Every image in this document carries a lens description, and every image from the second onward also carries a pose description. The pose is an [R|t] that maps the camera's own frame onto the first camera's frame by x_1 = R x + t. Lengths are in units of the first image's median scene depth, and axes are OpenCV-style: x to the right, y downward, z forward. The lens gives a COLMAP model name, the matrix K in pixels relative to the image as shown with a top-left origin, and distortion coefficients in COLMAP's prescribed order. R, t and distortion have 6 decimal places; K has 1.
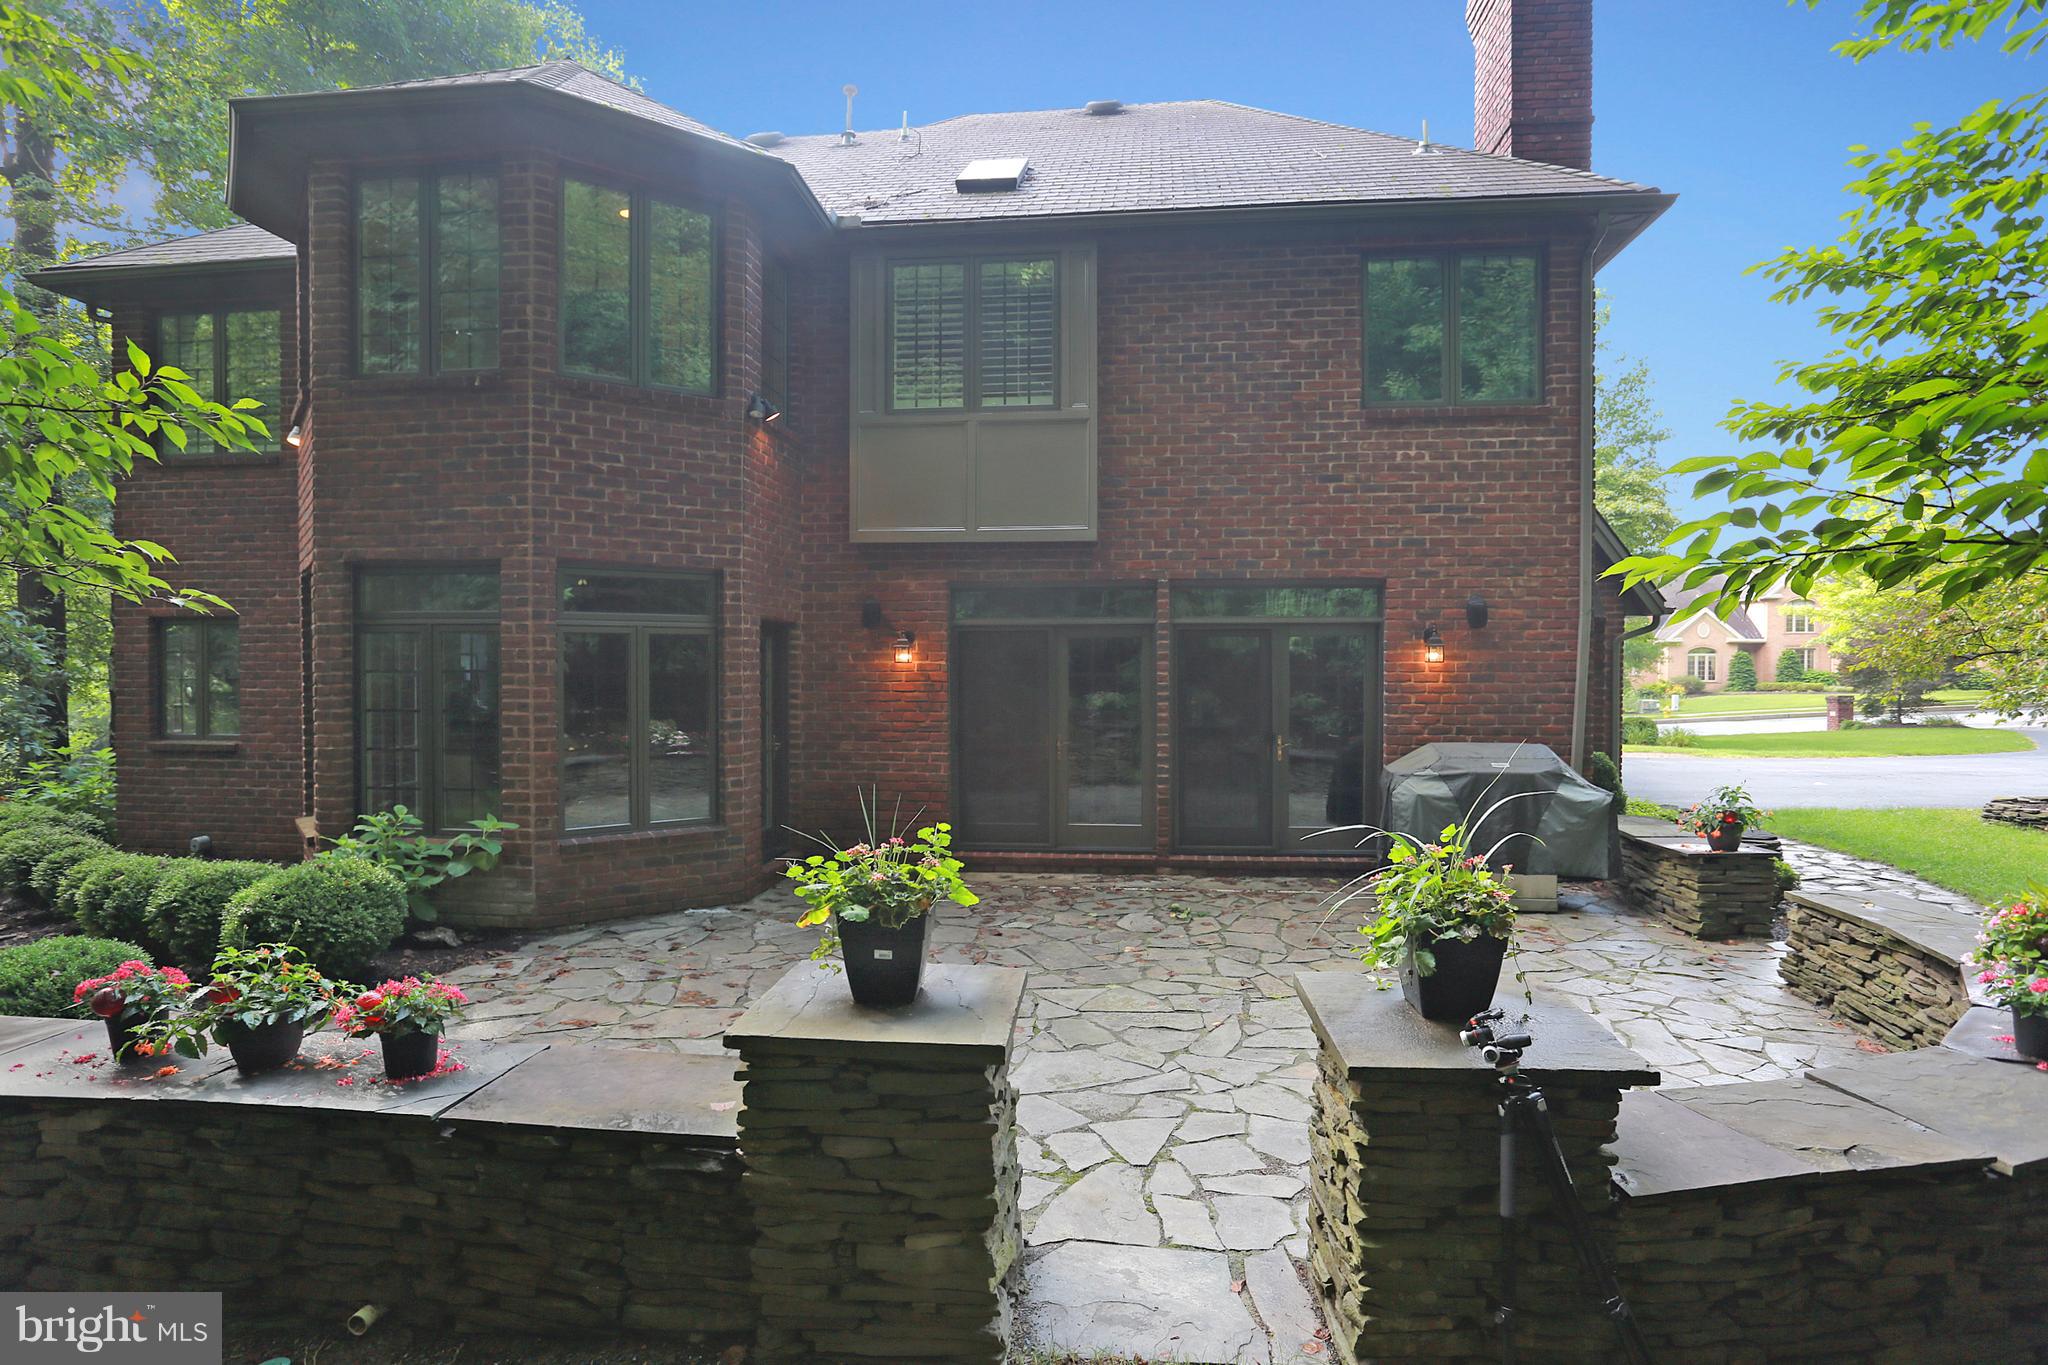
lens RADIAL K [[1053.1, 0, 1033.3], [0, 1053.1, 687.5], [0, 0, 1]] dist [-0.042108, 0.014015]
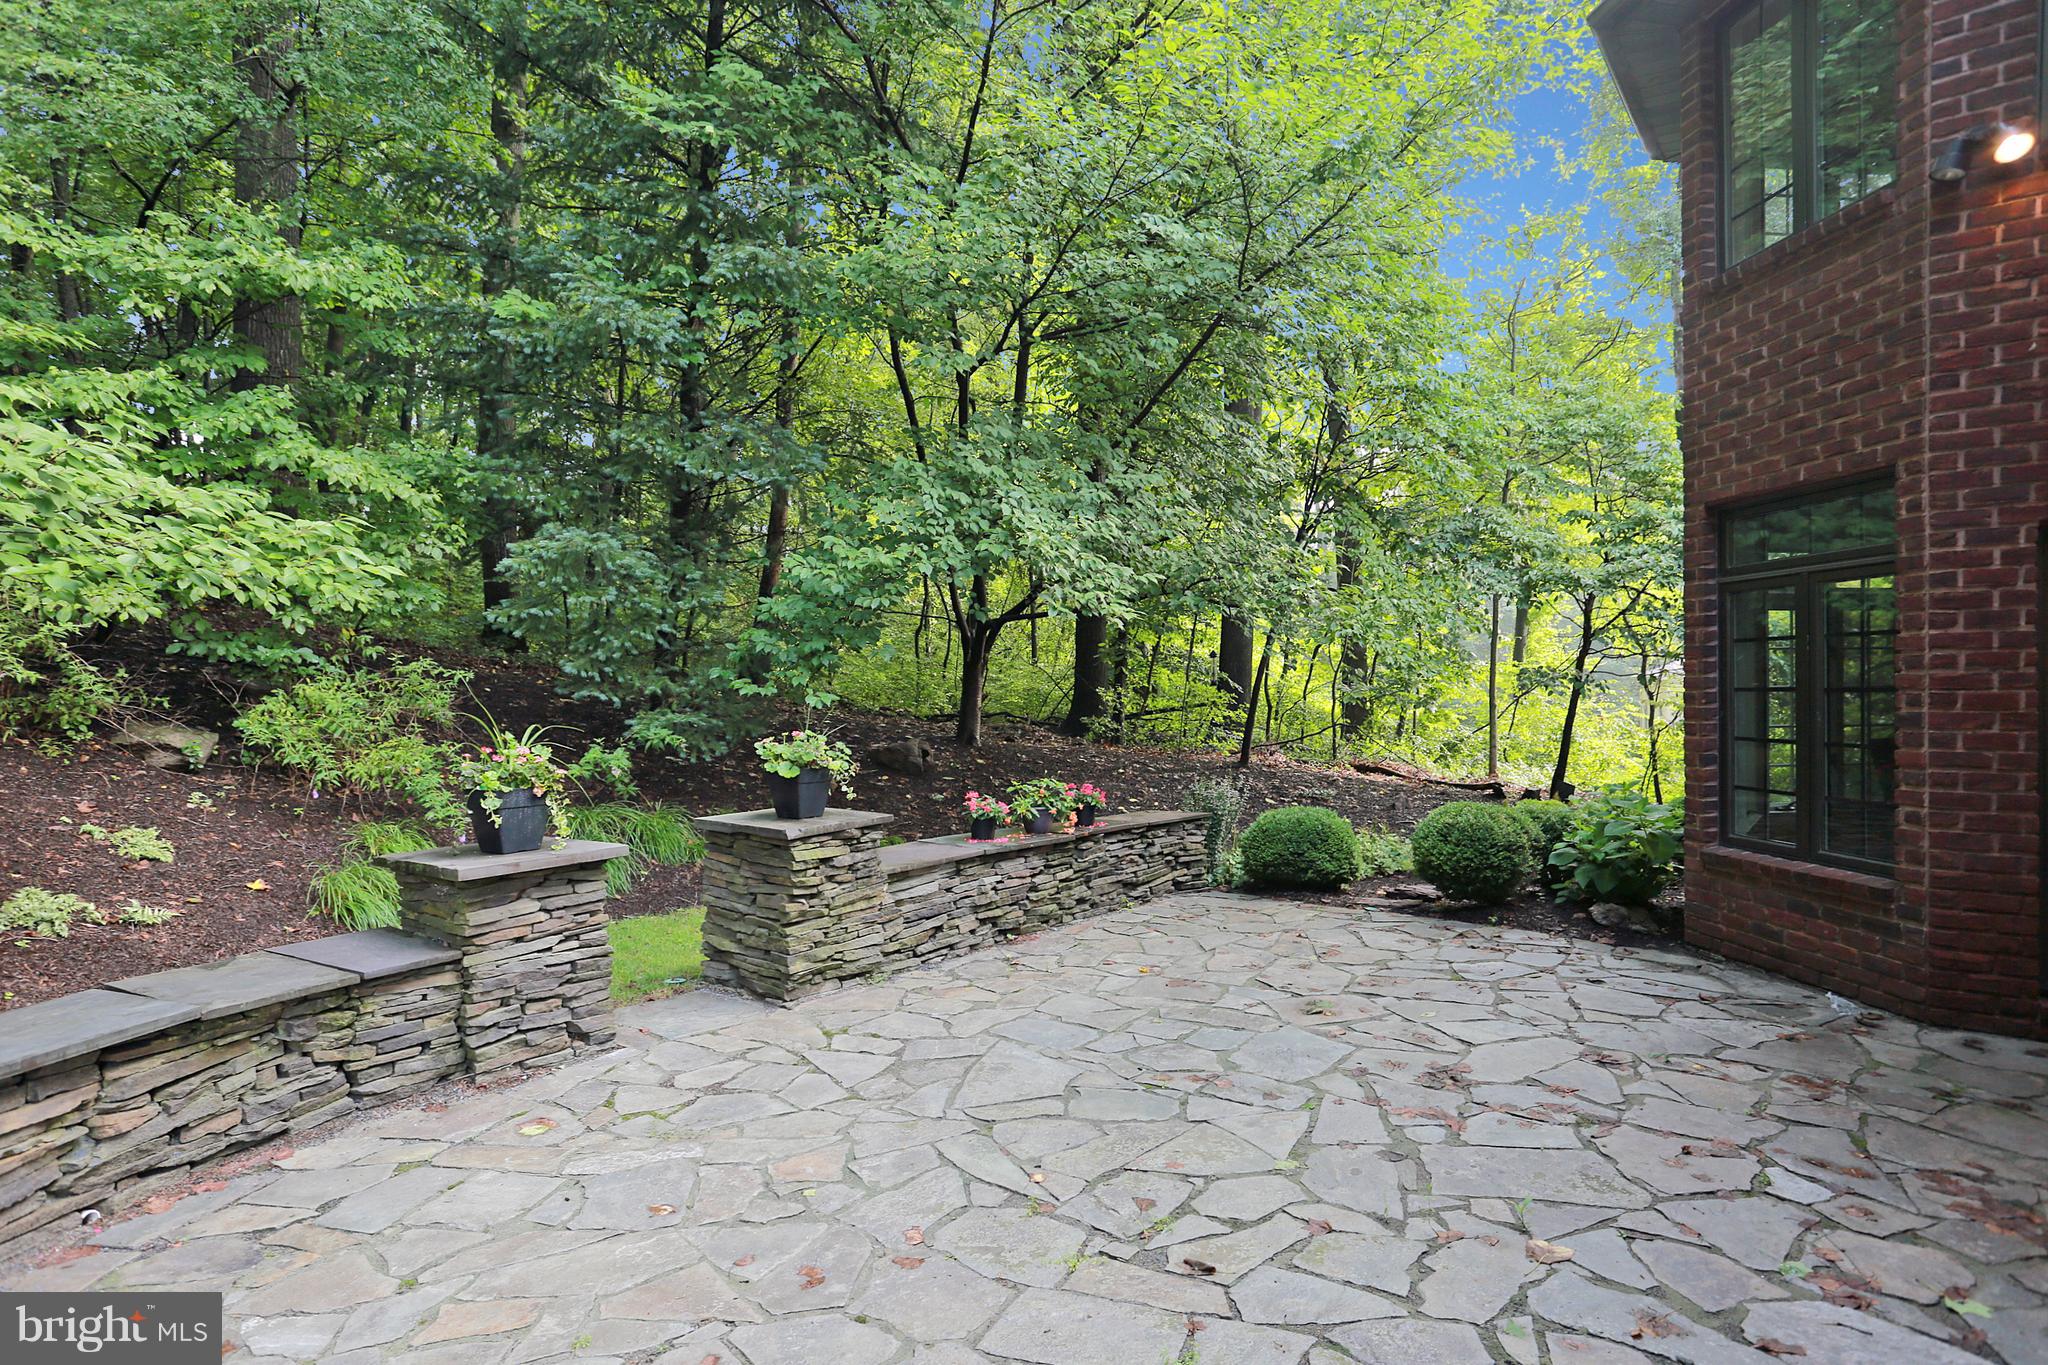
lens RADIAL K [[1053.1, 0, 1029.7], [0, 1053.1, 680.3], [0, 0, 1]] dist [-0.042108, 0.014015]
pose [[-0.511131, -0.008424, -0.859462, 0.656507], [-0.015972, 0.999872, -0.000301, 0.029246], [0.859355, 0.013573, -0.511200, 1.216128]]
